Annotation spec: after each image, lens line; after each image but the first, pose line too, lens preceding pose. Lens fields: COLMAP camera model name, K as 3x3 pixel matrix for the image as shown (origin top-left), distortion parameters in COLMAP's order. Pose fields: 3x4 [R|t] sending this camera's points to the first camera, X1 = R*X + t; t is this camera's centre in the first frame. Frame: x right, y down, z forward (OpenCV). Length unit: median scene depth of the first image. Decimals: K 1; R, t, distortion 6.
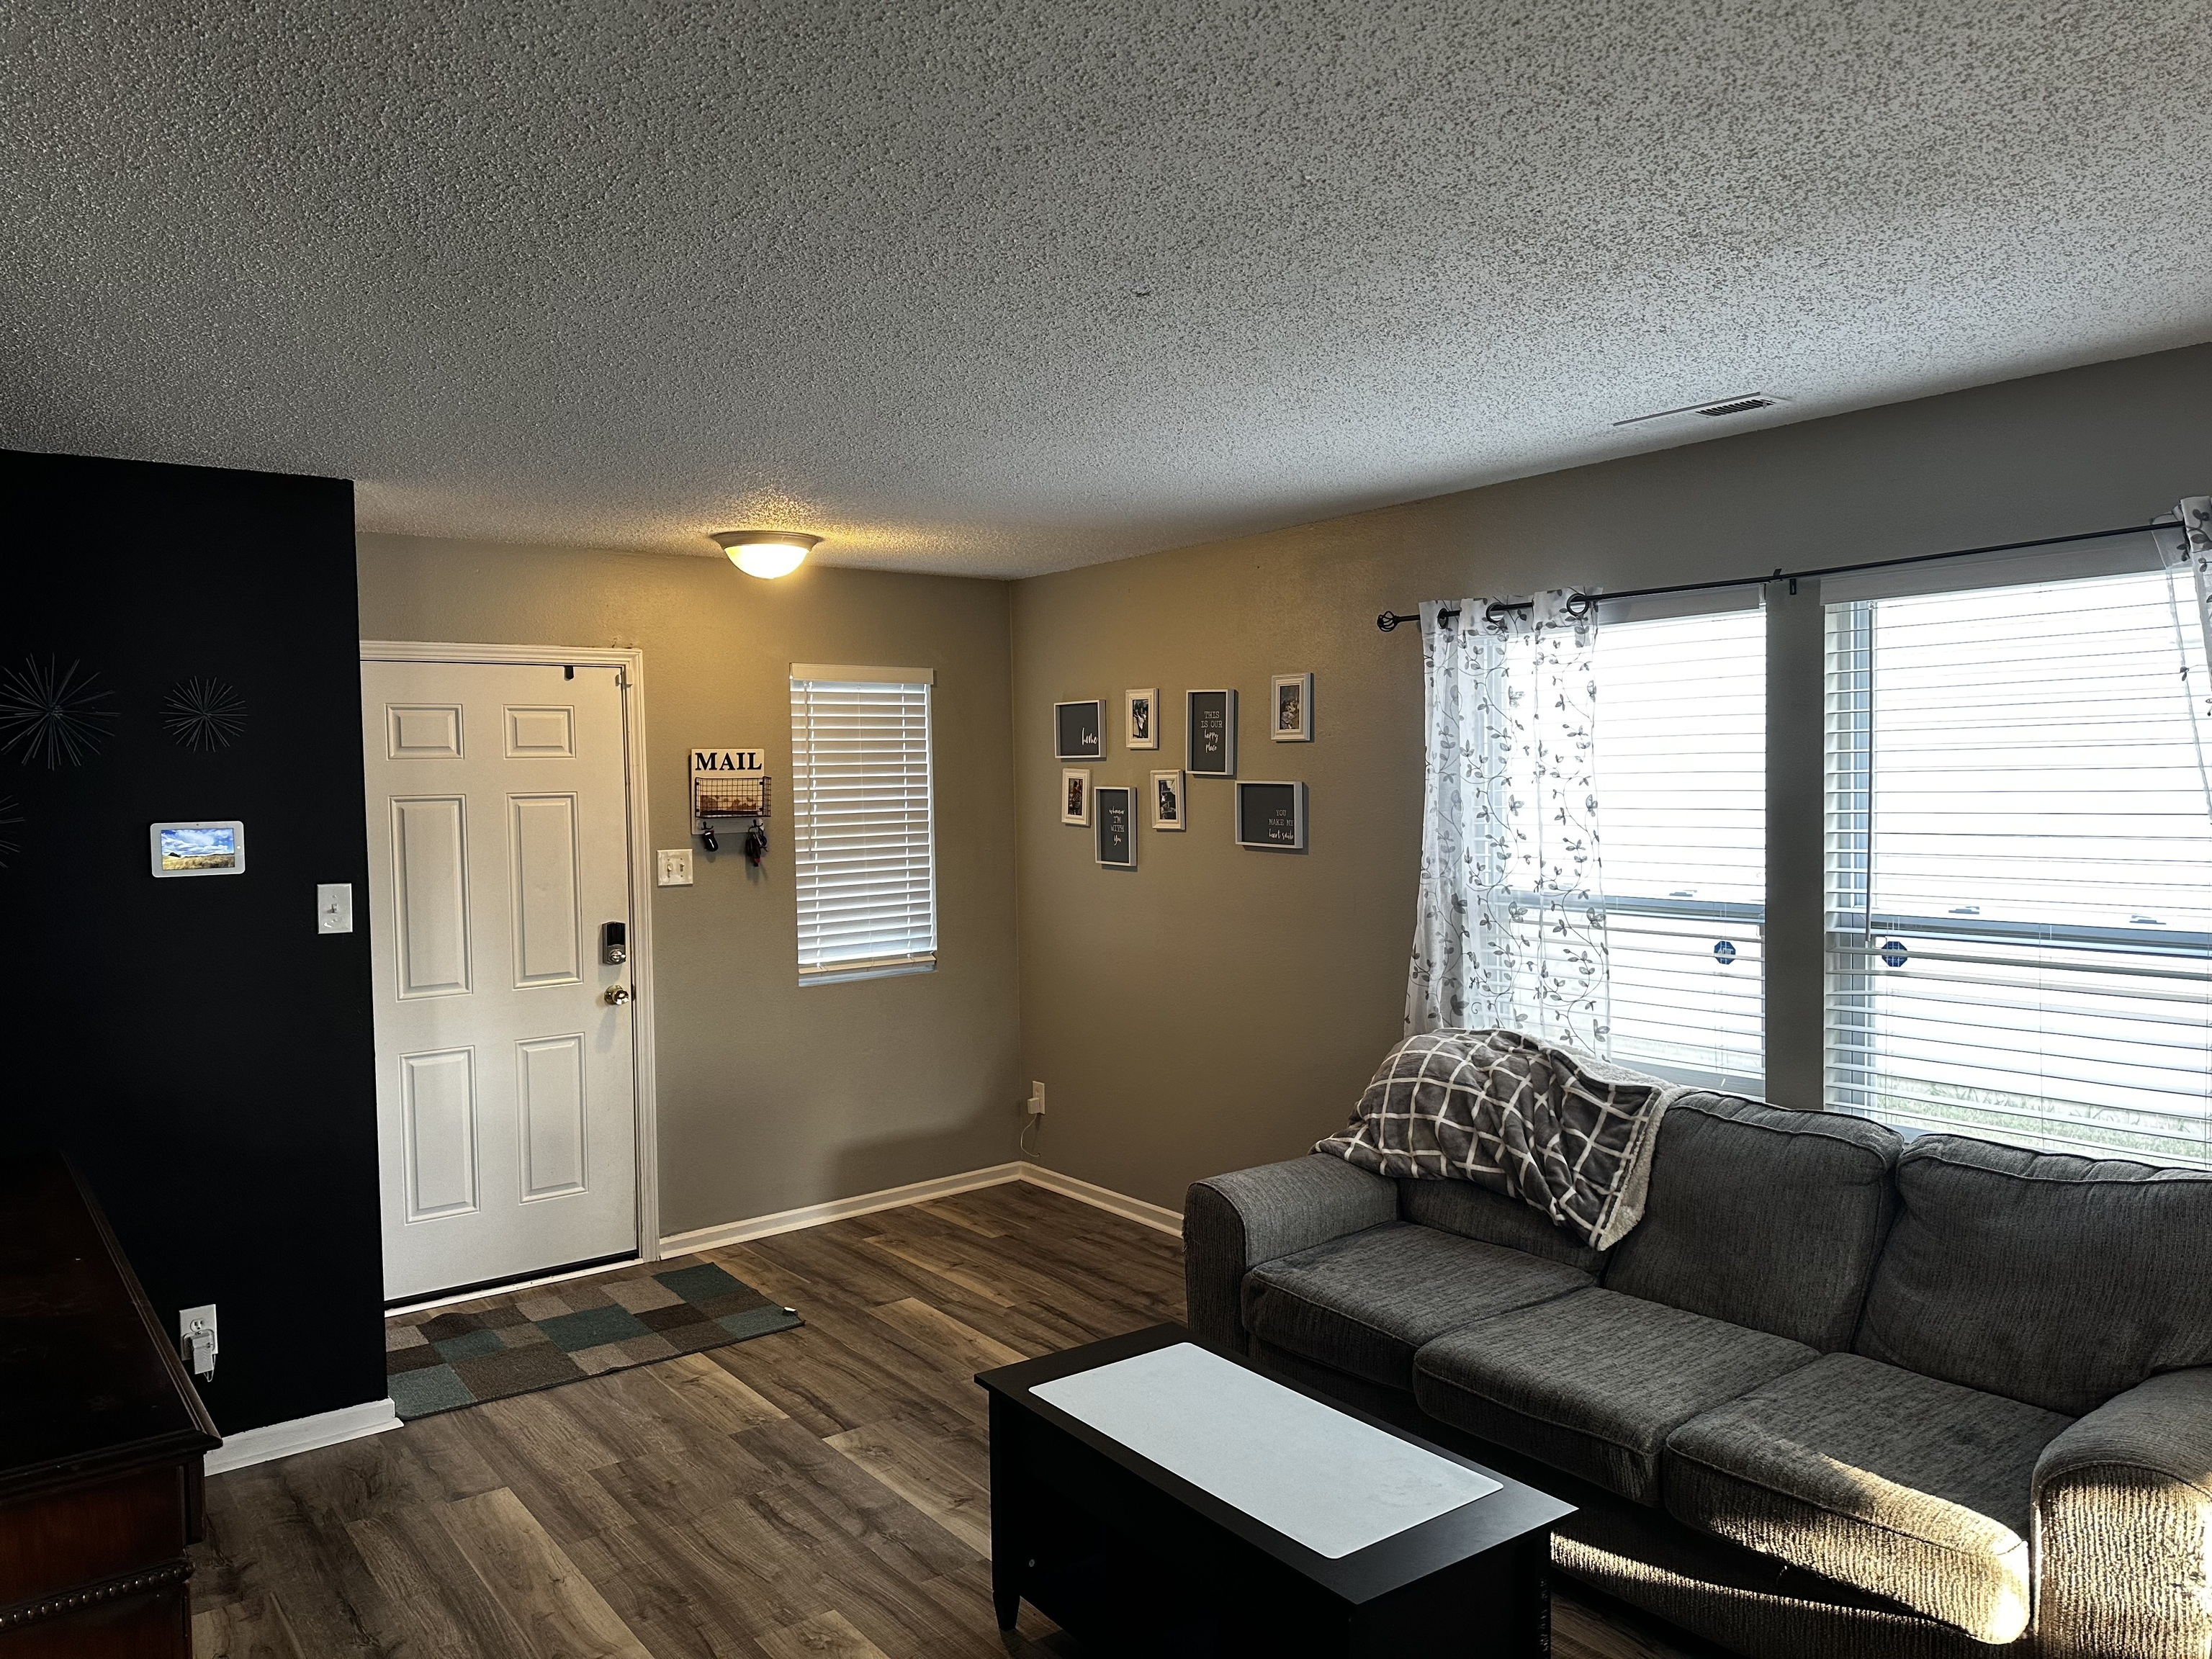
lens RADIAL K [[1561.0, 0, 1112.4], [0, 1561.0, 812.6], [0, 0, 1]] dist [0.009008, -0.007010]
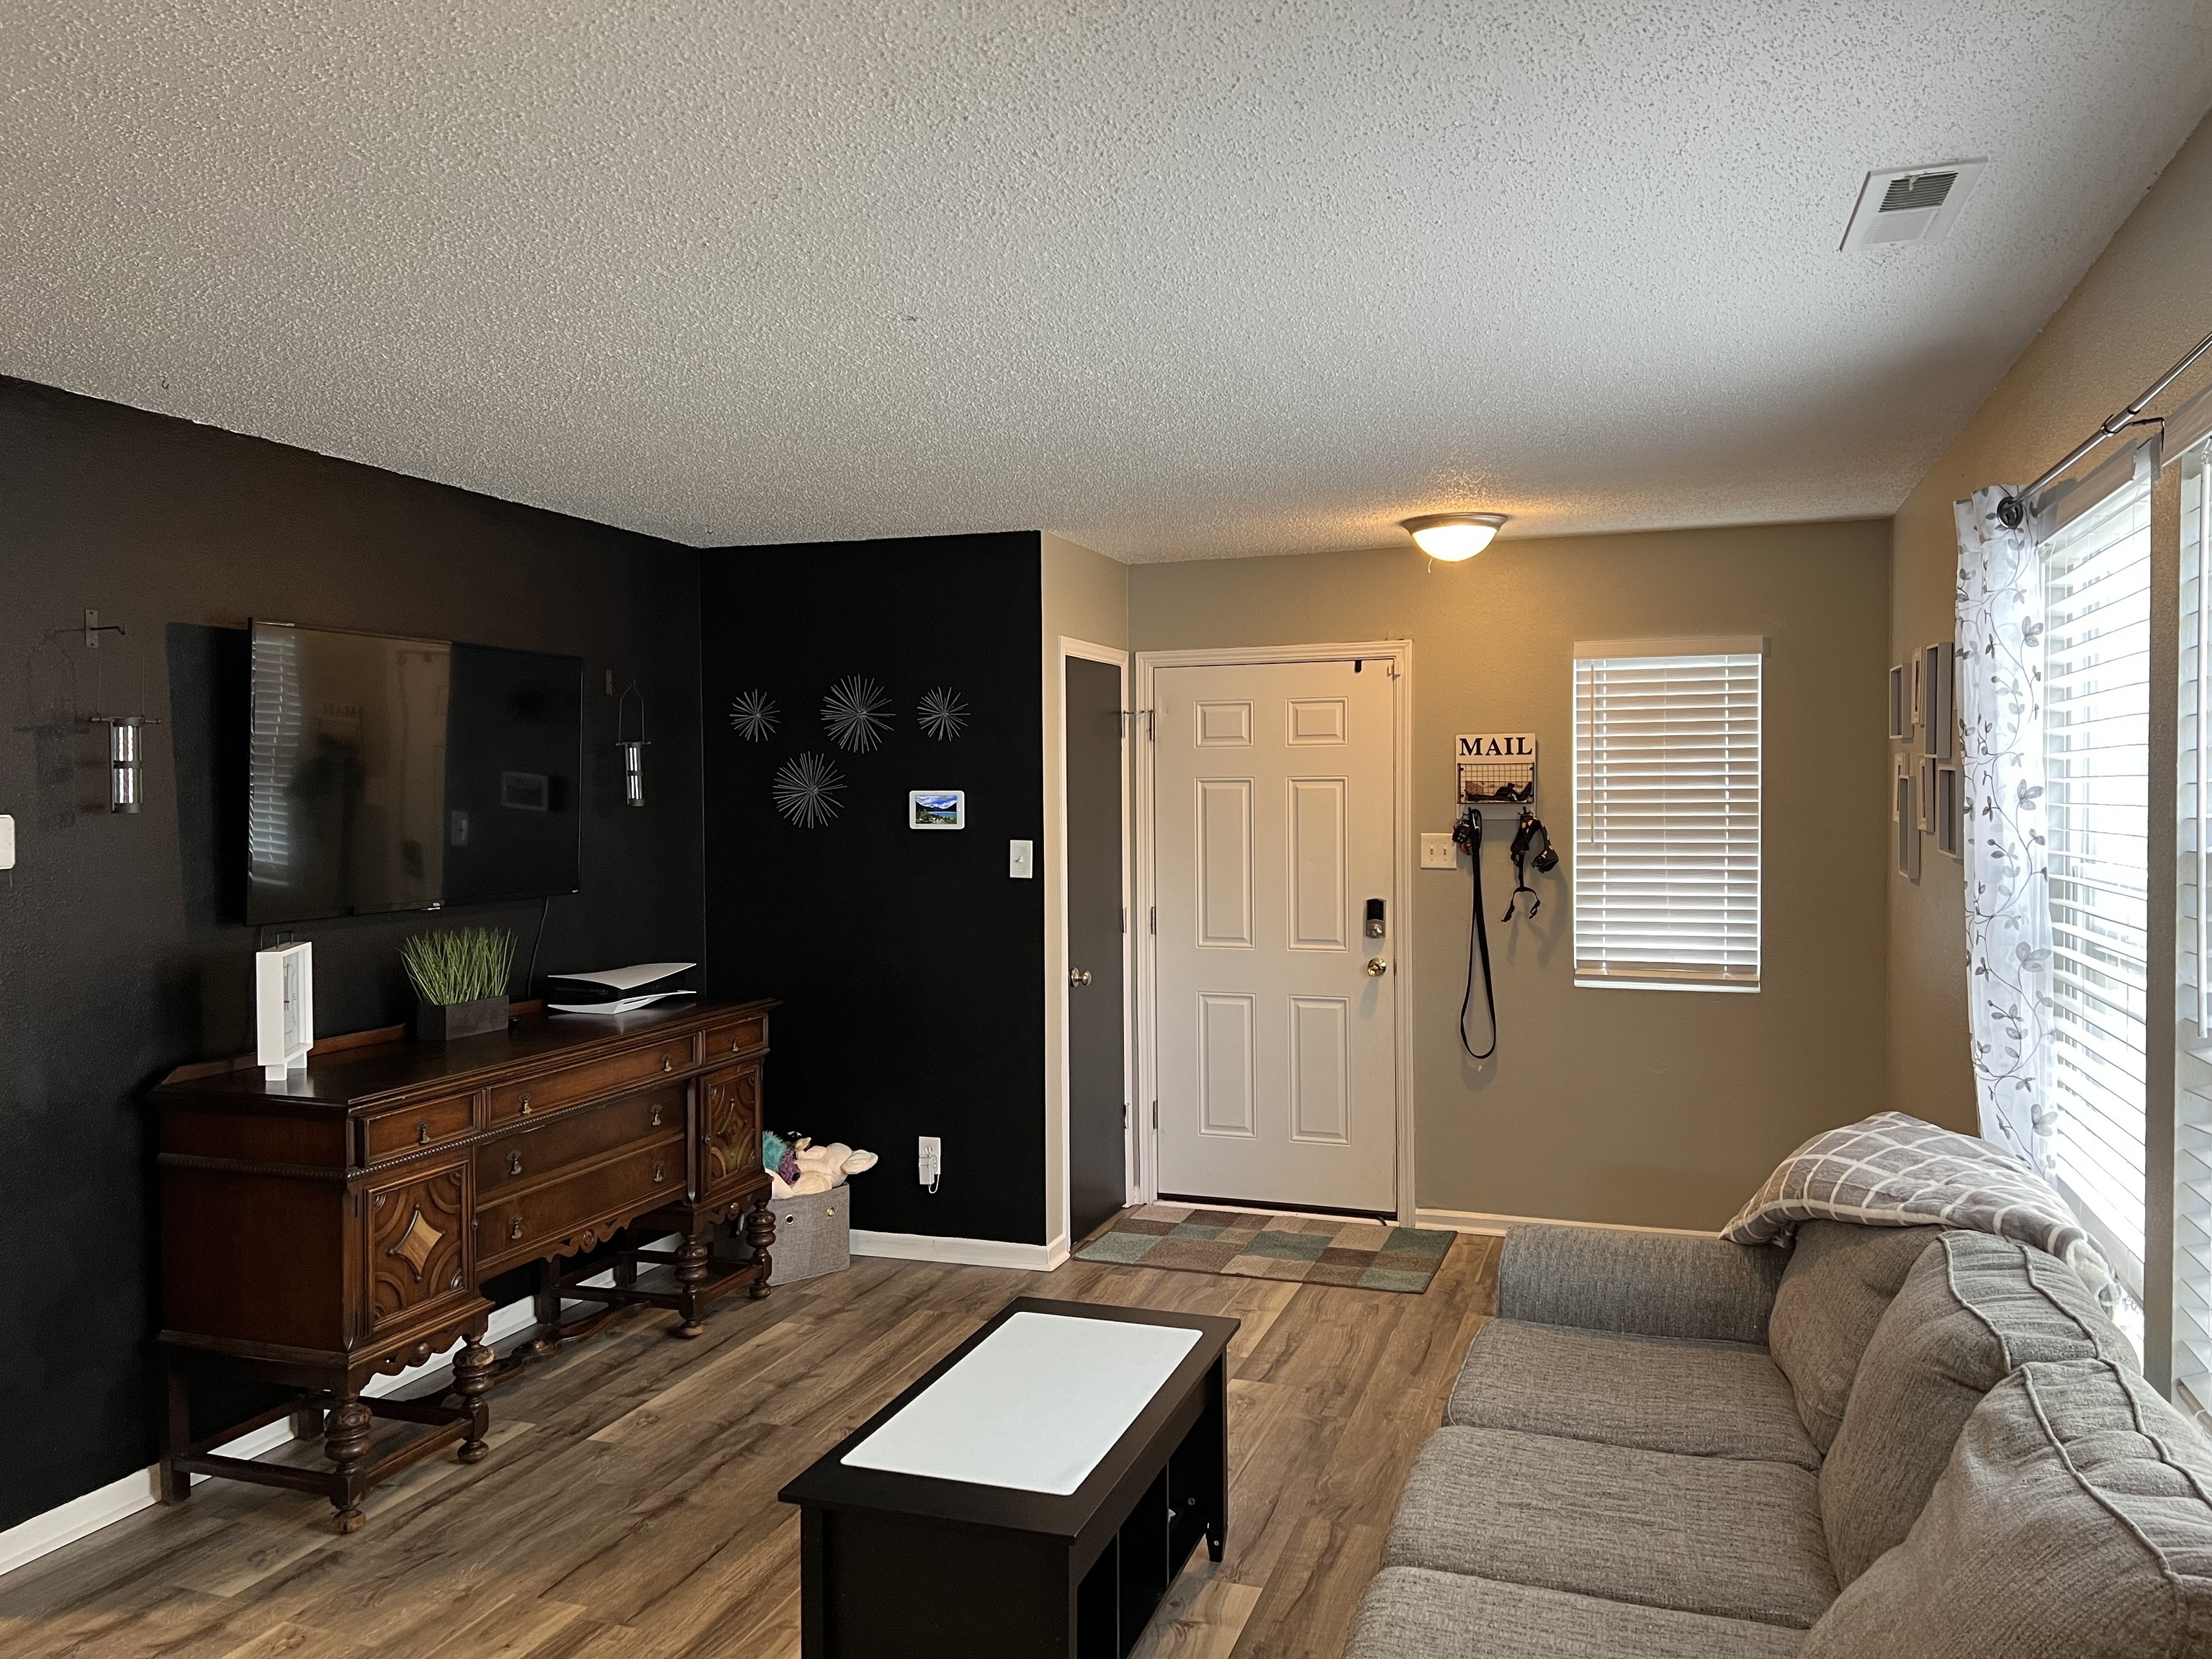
lens RADIAL K [[1617.8, 0, 1106.0], [0, 1617.8, 847.7], [0, 0, 1]] dist [0.081183, -0.004642]
pose [[0.552425, 0.036198, -0.832776, 0.484832], [-0.026072, 0.999318, 0.026142, 0.010967], [0.833155, 0.007271, 0.552992, 0.228639]]
